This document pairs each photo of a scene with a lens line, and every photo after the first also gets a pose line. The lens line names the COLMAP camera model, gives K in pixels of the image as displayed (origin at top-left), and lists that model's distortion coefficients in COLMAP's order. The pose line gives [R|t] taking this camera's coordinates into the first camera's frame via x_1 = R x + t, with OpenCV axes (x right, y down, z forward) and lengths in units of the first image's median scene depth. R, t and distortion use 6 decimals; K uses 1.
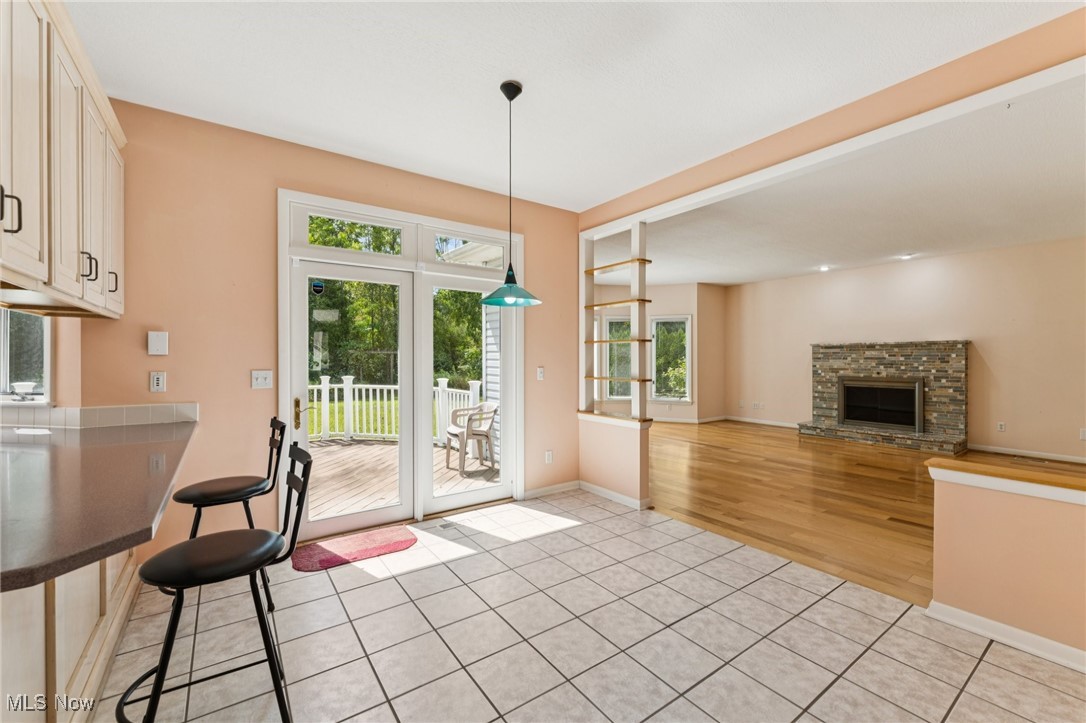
lens RADIAL K [[447.4, 0, 539.3], [0, 447.4, 358.0], [0, 0, 1]] dist [0.002794, -0.000710]
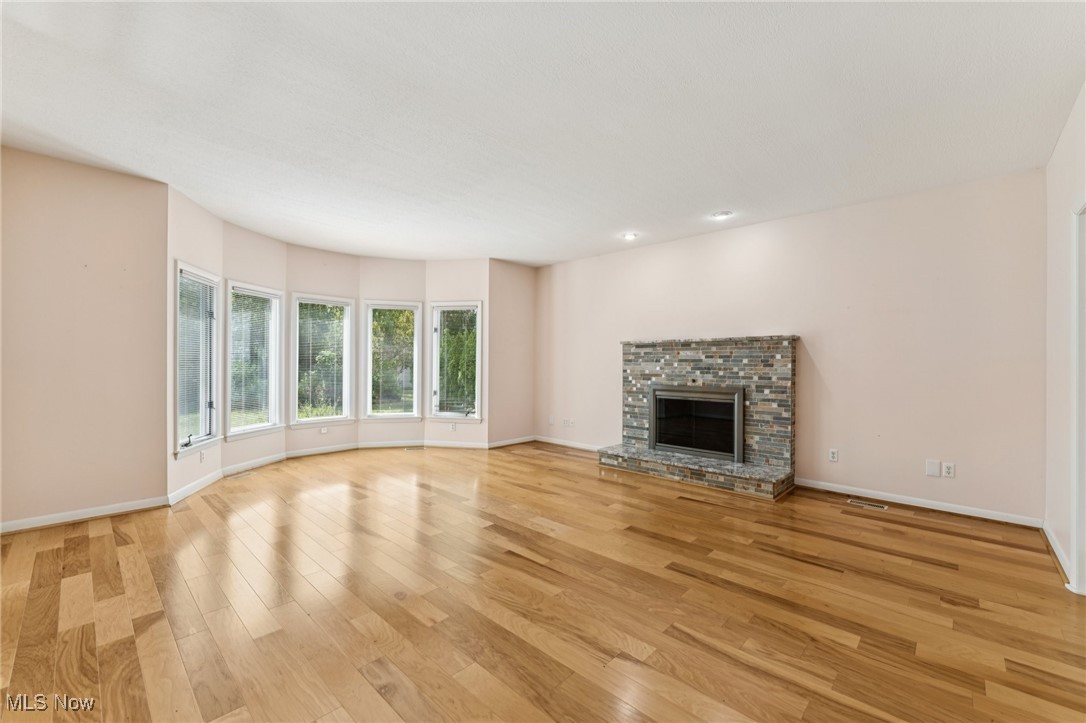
lens RADIAL K [[447.4, 0, 534.4], [0, 447.4, 363.6], [0, 0, 1]] dist [0.002794, -0.000710]
pose [[0.984108, 0.006178, 0.177464, 0.399119], [-0.006281, 0.999980, 0.000022, 0.008110], [-0.177460, -0.001136, 0.984127, 0.350407]]
